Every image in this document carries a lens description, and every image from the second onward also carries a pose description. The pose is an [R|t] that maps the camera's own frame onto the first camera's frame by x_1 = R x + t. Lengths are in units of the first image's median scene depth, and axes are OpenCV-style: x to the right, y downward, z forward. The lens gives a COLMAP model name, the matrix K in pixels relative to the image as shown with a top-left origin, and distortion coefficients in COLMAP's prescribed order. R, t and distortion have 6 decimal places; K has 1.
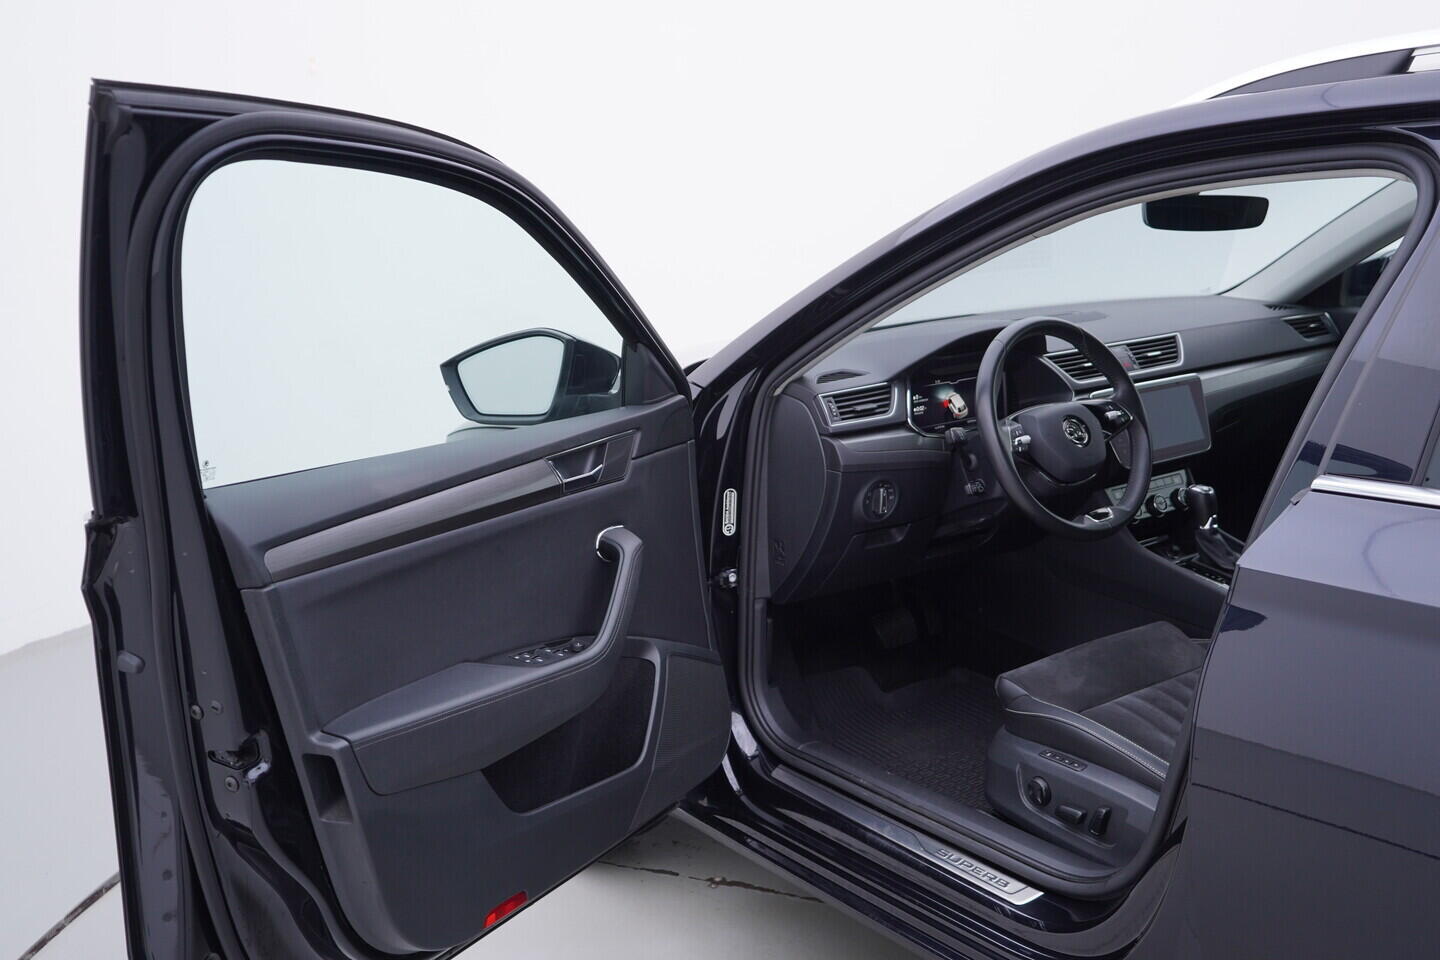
lens RADIAL K [[1478.4, 0, 719.7], [0, 1478.4, 479.2], [0, 0, 1]] dist [-0.005838, 0.000000]
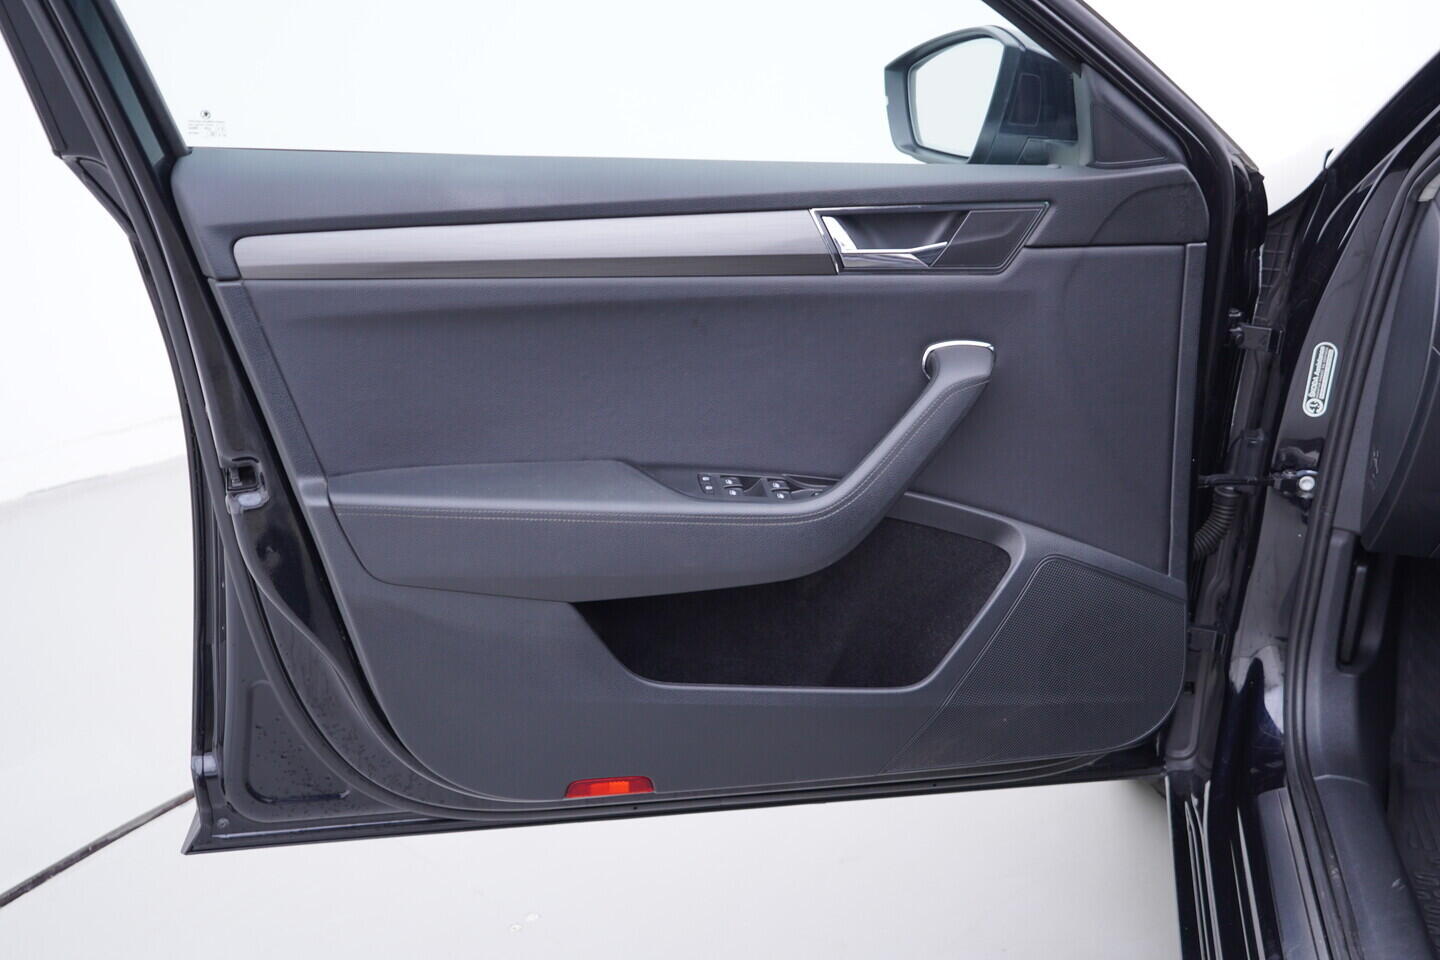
lens RADIAL K [[1478.4, 0, 720.0], [0, 1478.4, 481.1], [0, 0, 1]] dist [-0.005838, 0.000000]
pose [[0.658046, 0.309387, -0.686480, 0.314170], [-0.184597, 0.950152, 0.251268, -0.052057], [0.729999, -0.038624, 0.682355, 0.453721]]
